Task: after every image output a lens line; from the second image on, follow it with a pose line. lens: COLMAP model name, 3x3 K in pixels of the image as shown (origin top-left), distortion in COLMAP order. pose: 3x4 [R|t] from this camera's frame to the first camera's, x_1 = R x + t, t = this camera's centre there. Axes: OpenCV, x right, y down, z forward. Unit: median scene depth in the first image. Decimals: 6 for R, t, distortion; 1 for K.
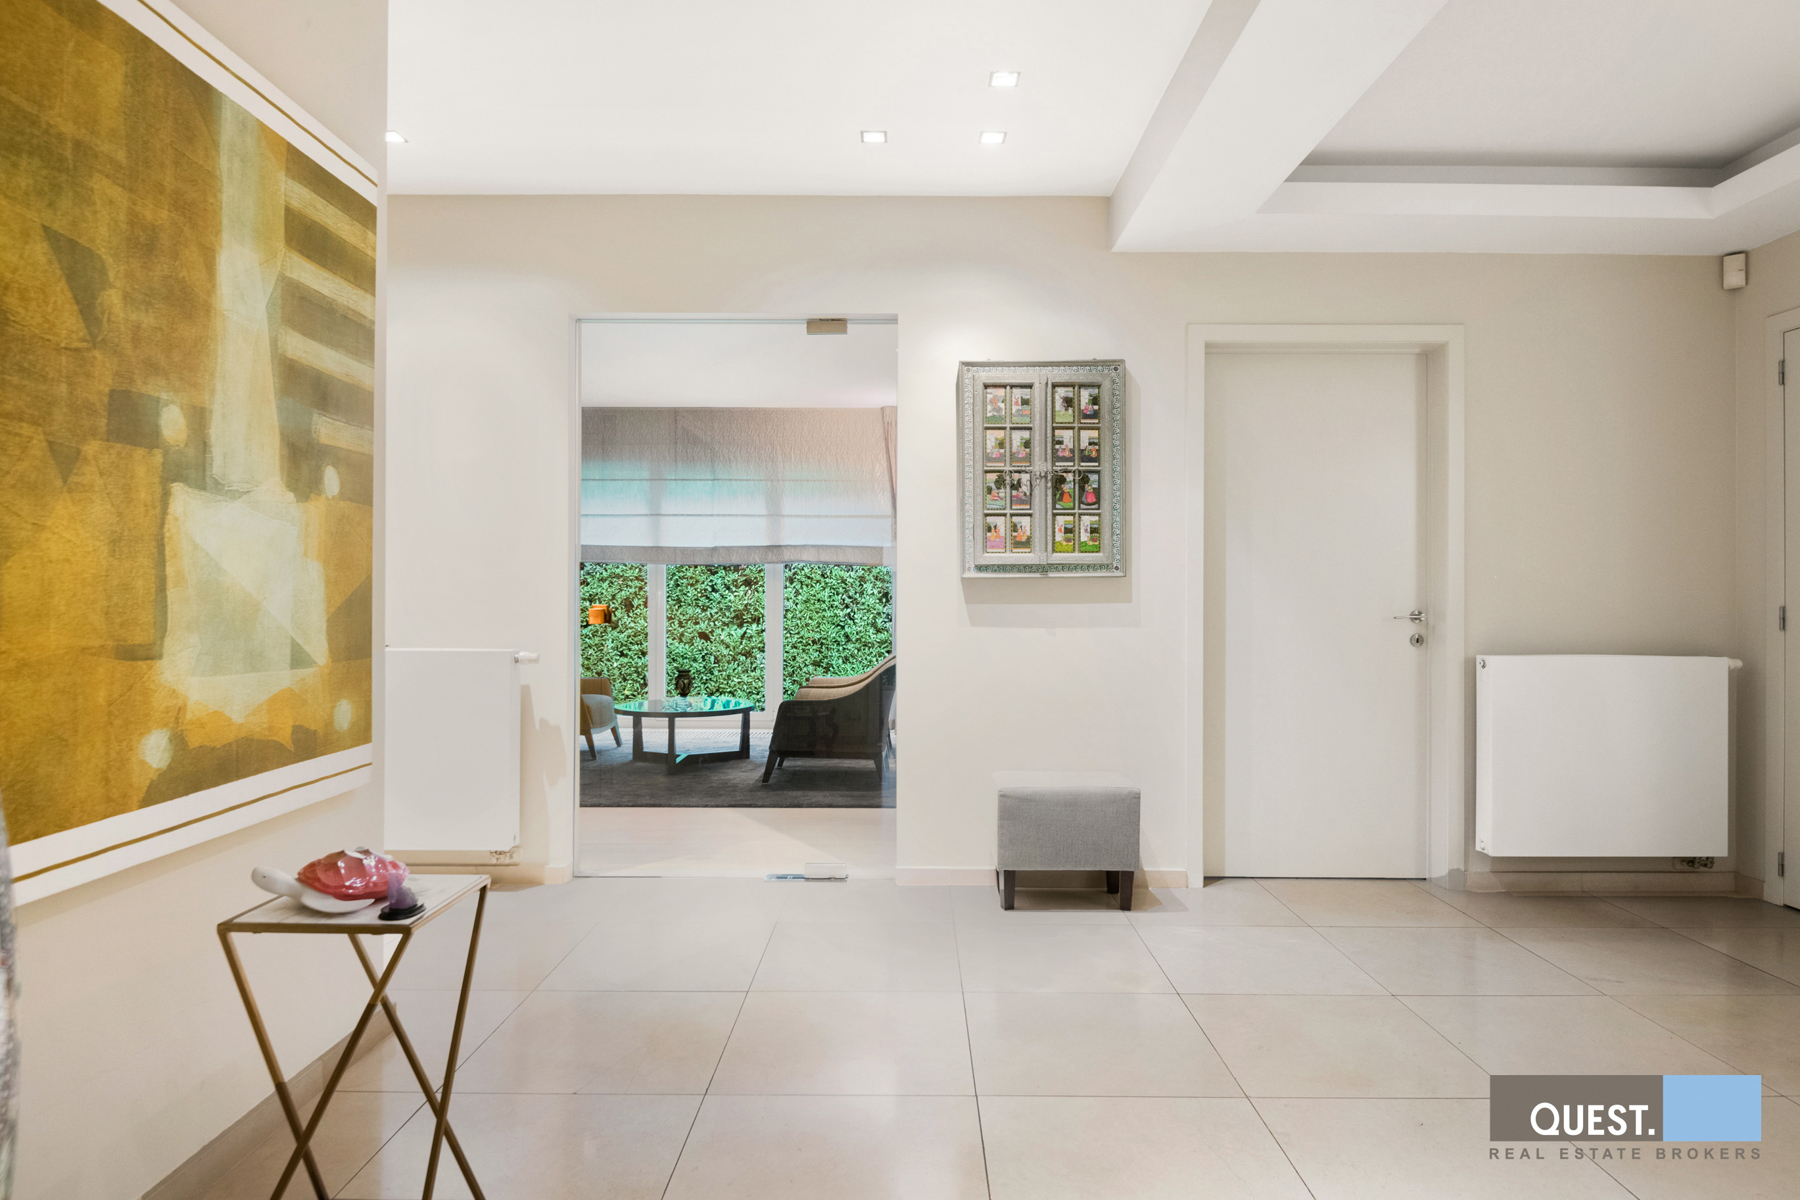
lens RADIAL K [[1023.7, 0, 900.0], [0, 1023.7, 600.0], [0, 0, 1]] dist [0.002627, -0.032805]
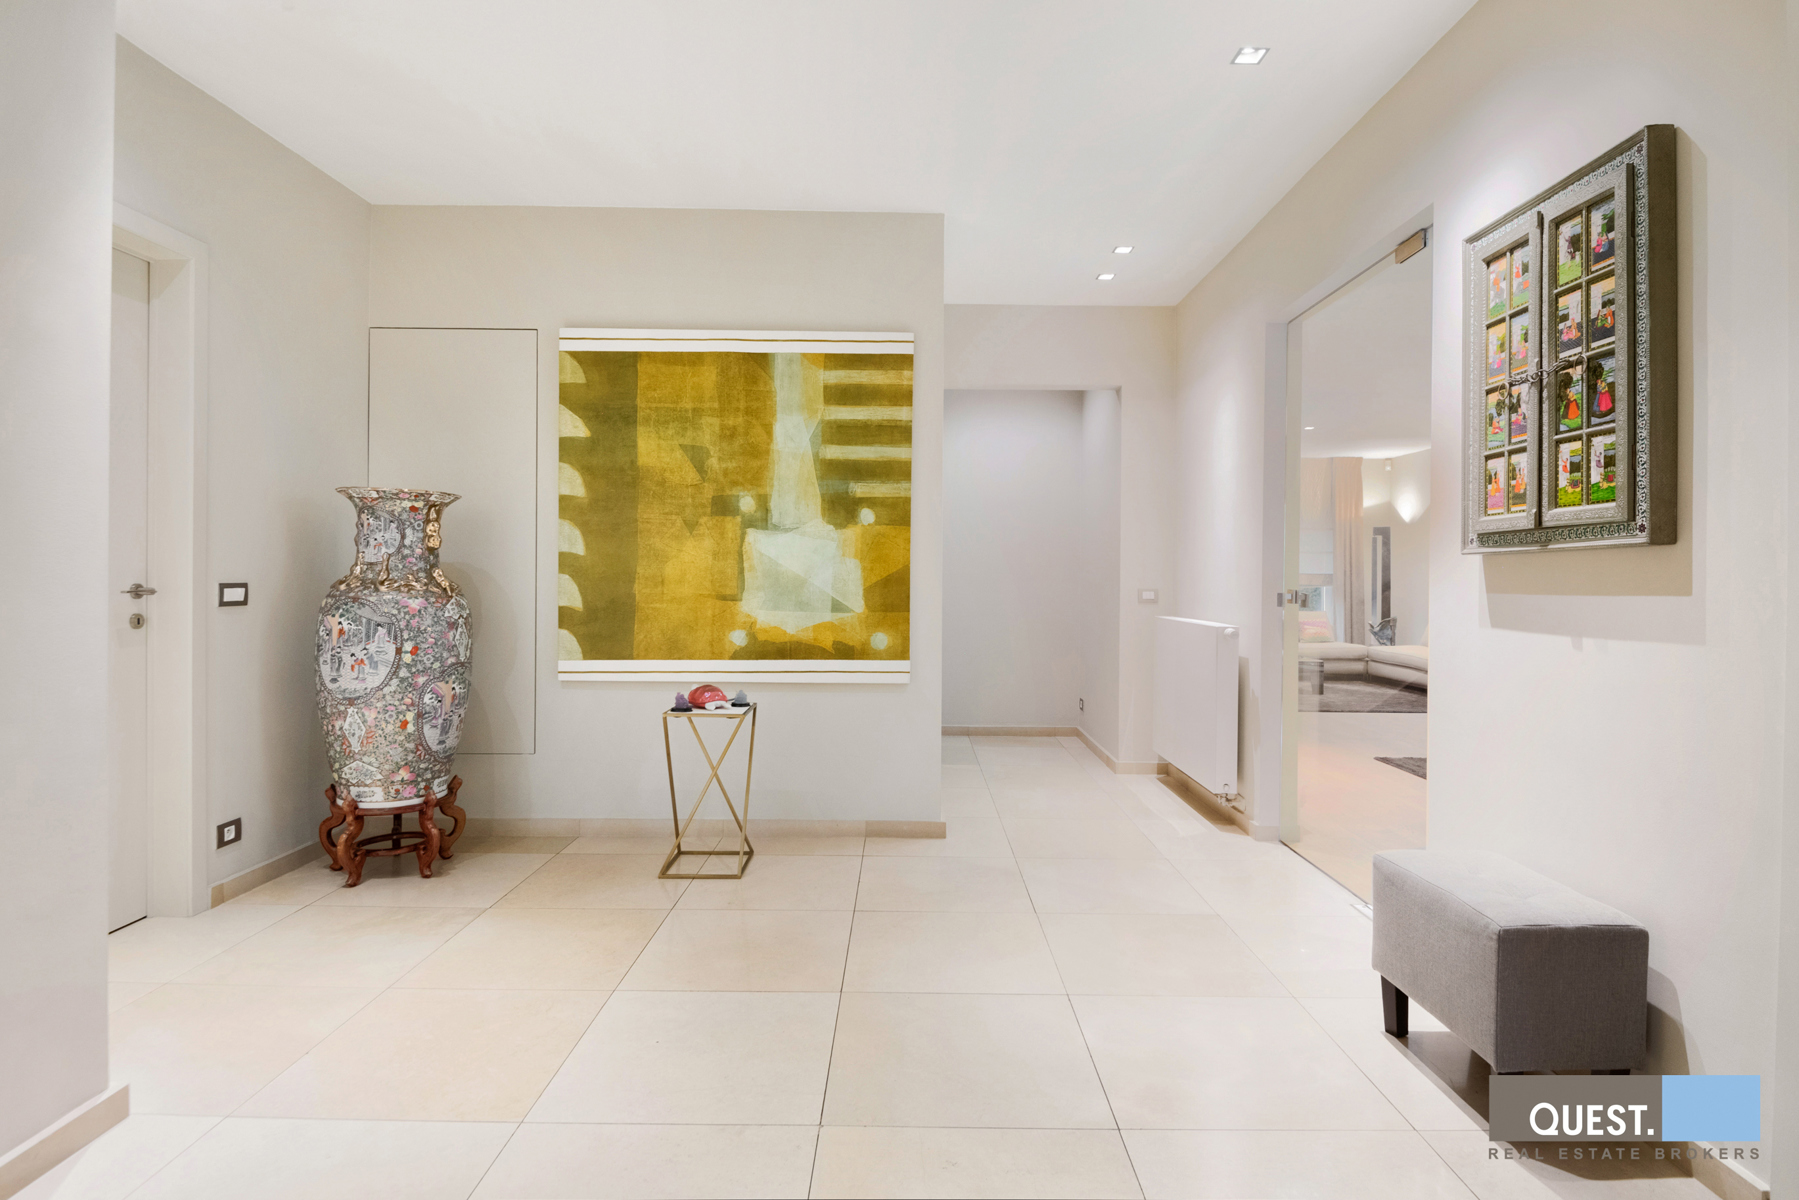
lens RADIAL K [[924.6, 0, 902.3], [0, 924.6, 579.7], [0, 0, 1]] dist [0.000890, -0.000377]
pose [[0.005647, 0.001593, -0.999983, 1.219790], [-0.012688, 0.999918, 0.001522, -0.001671], [0.999904, 0.012679, 0.005667, 1.115544]]
